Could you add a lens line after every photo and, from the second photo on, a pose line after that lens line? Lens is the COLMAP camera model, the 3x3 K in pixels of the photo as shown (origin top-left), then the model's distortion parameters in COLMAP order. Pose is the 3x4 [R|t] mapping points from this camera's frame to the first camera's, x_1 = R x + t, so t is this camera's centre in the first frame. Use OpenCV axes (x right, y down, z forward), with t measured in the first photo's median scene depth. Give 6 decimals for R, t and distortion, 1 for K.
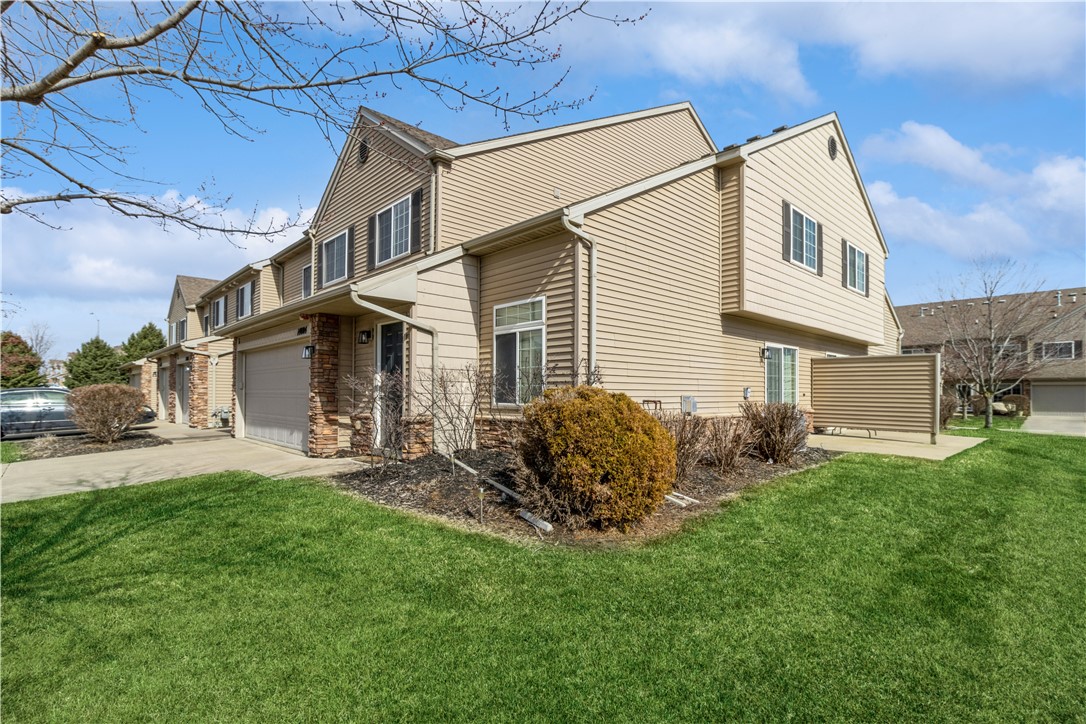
lens RADIAL K [[512.7, 0, 543.8], [0, 512.7, 378.0], [0, 0, 1]] dist [-0.000026, 0.000258]
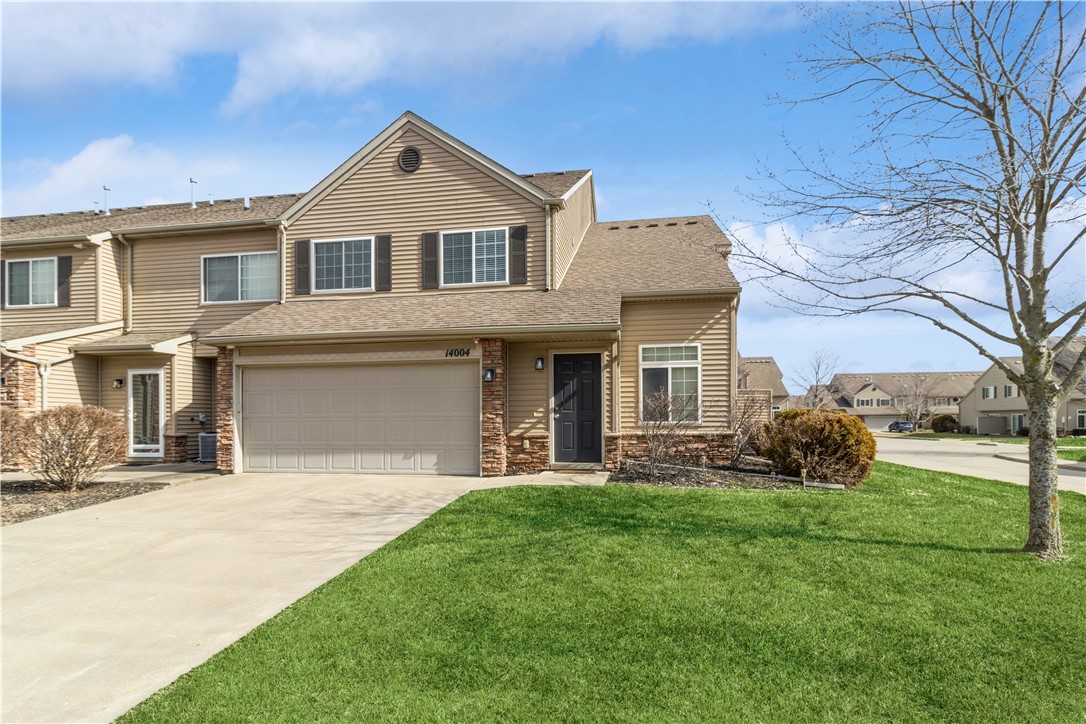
lens RADIAL K [[572.3, 0, 543.4], [0, 572.3, 404.9], [0, 0, 1]] dist [-0.005353, -0.000666]
pose [[0.804930, 0.009183, 0.593299, -1.126881], [-0.009176, 0.999953, -0.003029, 0.012683], [-0.593299, -0.003006, 0.804977, 0.010976]]
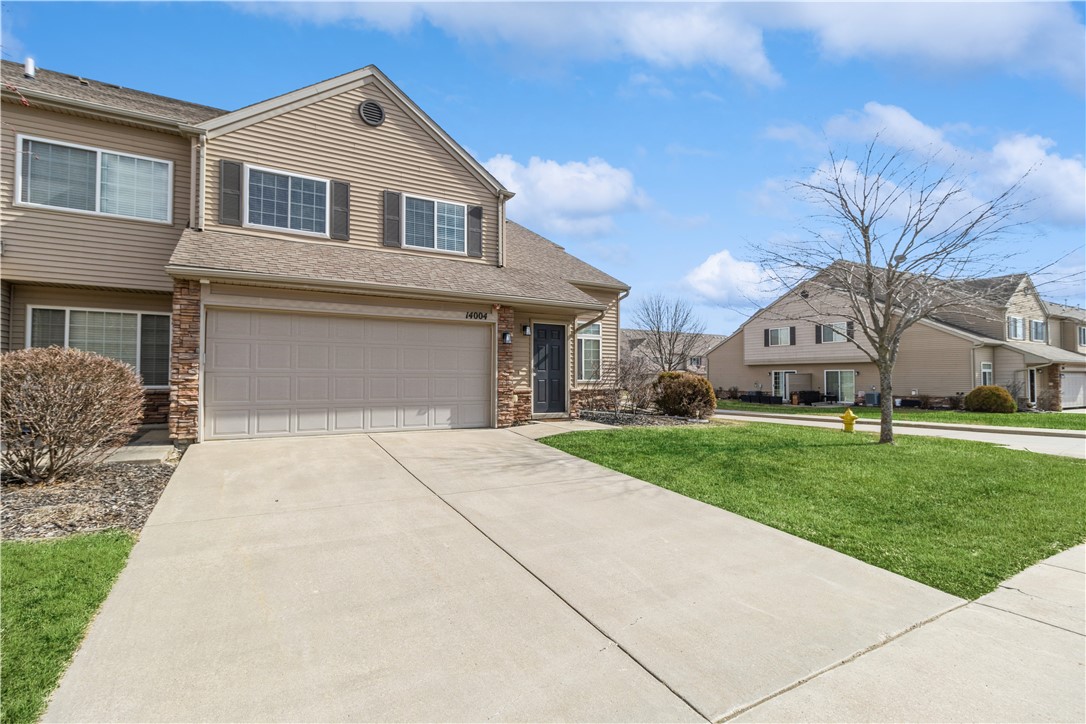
lens RADIAL K [[509.1, 0, 544.4], [0, 509.1, 346.2], [0, 0, 1]] dist [0.000194, 0.001151]
pose [[0.237415, 0.059396, 0.969591, -1.679235], [-0.030950, 0.998085, -0.053563, 0.030225], [-0.970915, -0.017292, 0.238799, 0.679991]]
